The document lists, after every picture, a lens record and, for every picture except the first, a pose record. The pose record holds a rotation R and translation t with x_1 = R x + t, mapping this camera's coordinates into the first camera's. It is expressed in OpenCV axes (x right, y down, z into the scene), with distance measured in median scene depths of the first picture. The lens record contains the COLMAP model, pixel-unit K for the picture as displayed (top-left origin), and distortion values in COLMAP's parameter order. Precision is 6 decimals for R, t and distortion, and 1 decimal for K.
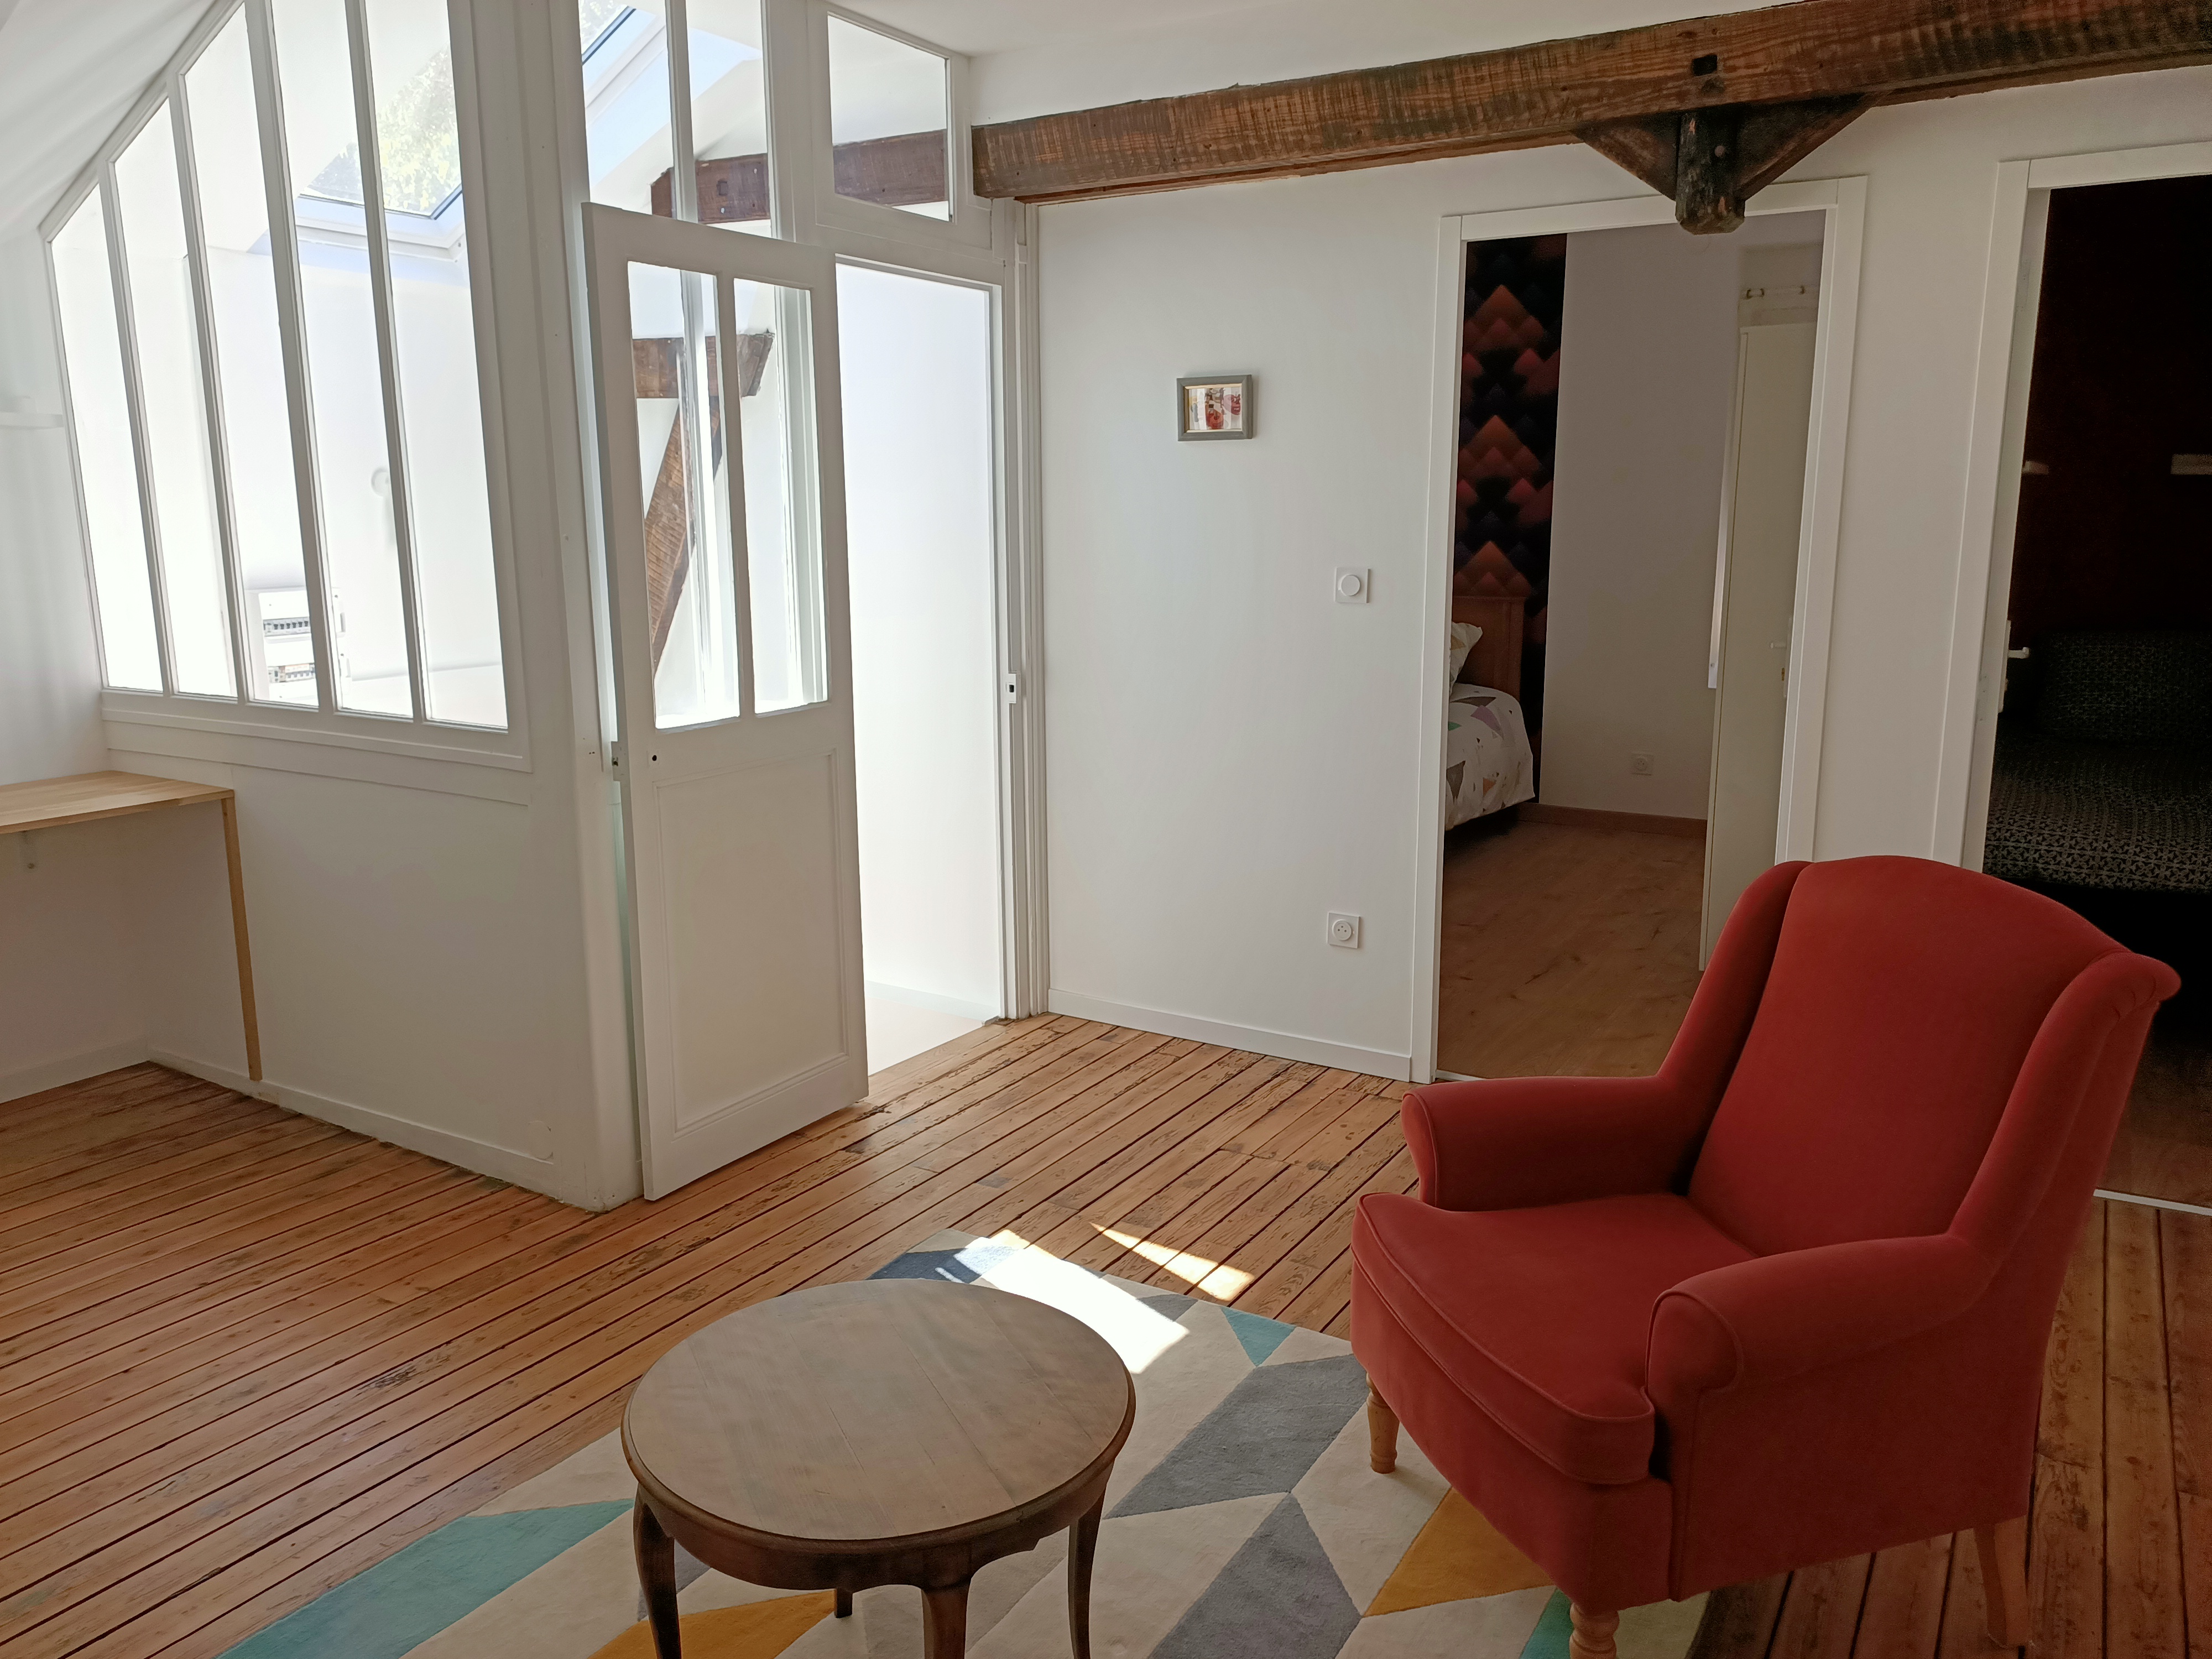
lens RADIAL K [[1633.7, 0, 1101.2], [0, 1633.7, 829.7], [0, 0, 1]] dist [0.044022, -0.001155]
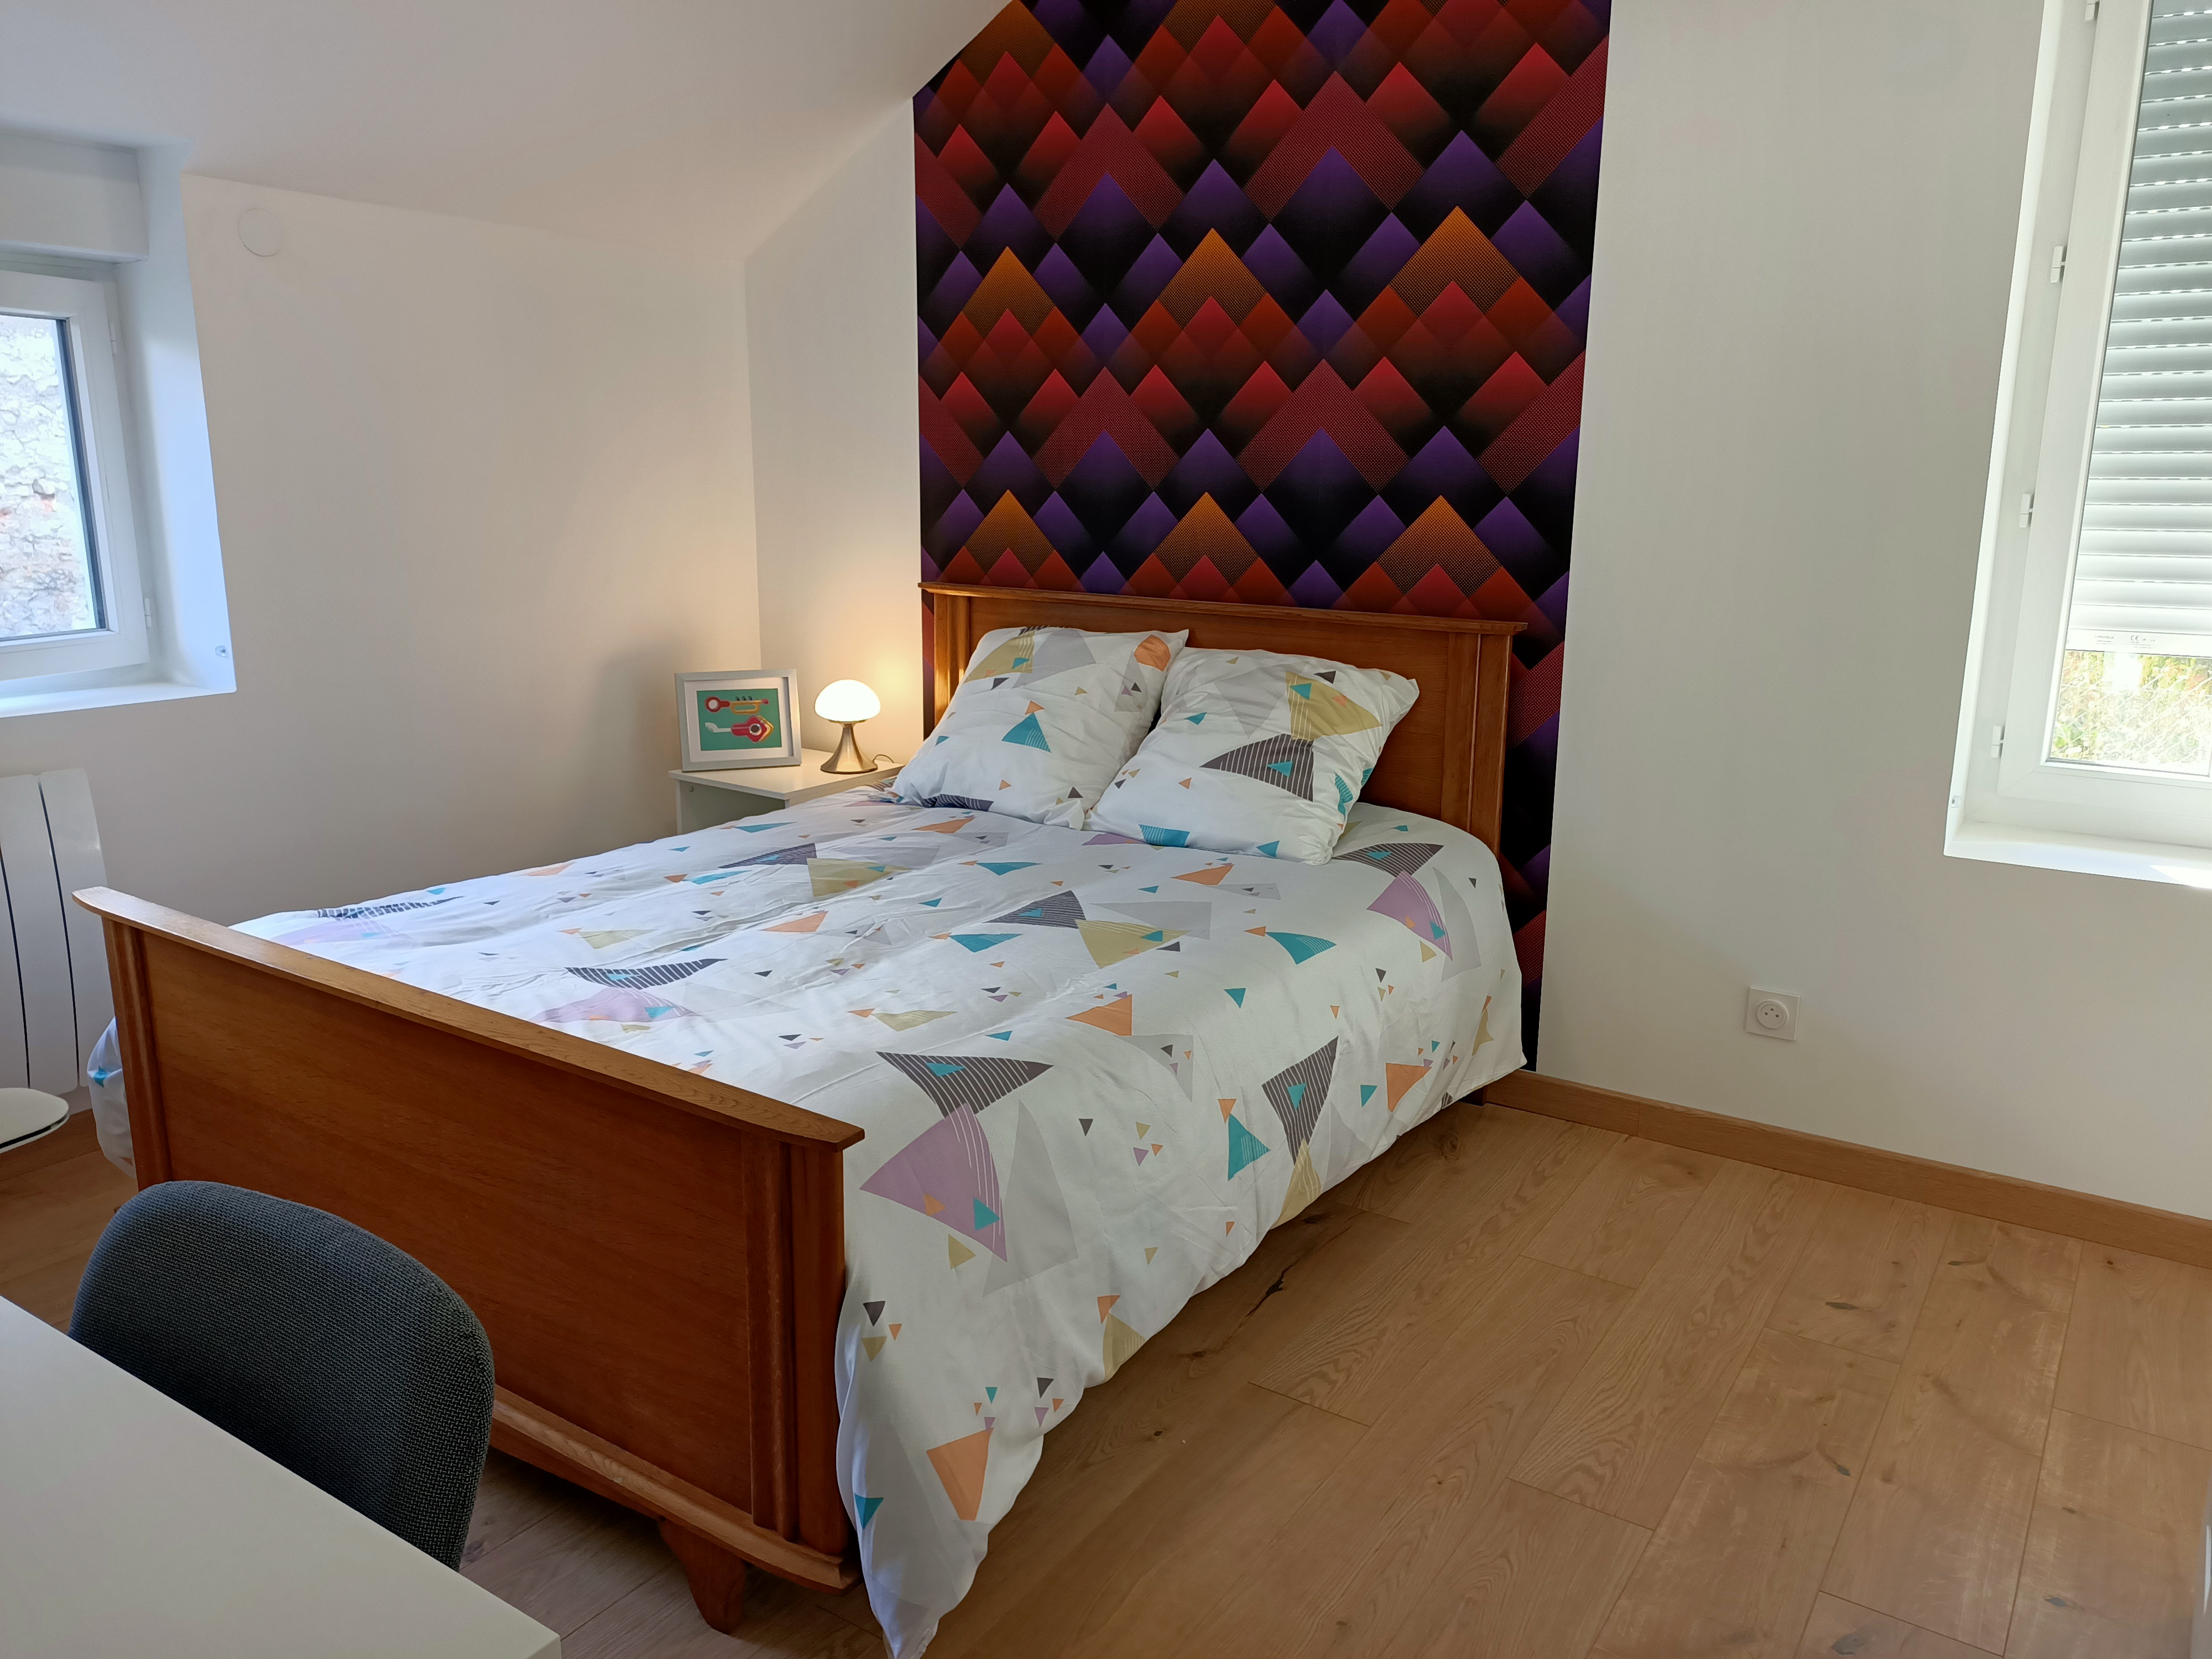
lens RADIAL K [[1633.7, 0, 1101.2], [0, 1633.7, 829.7], [0, 0, 1]] dist [0.044022, -0.001155]
pose [[0.999696, 0.024136, -0.005093, 0.150724], [-0.024145, 0.999707, -0.001751, -0.081166], [0.005049, 0.001873, 0.999985, 0.556516]]
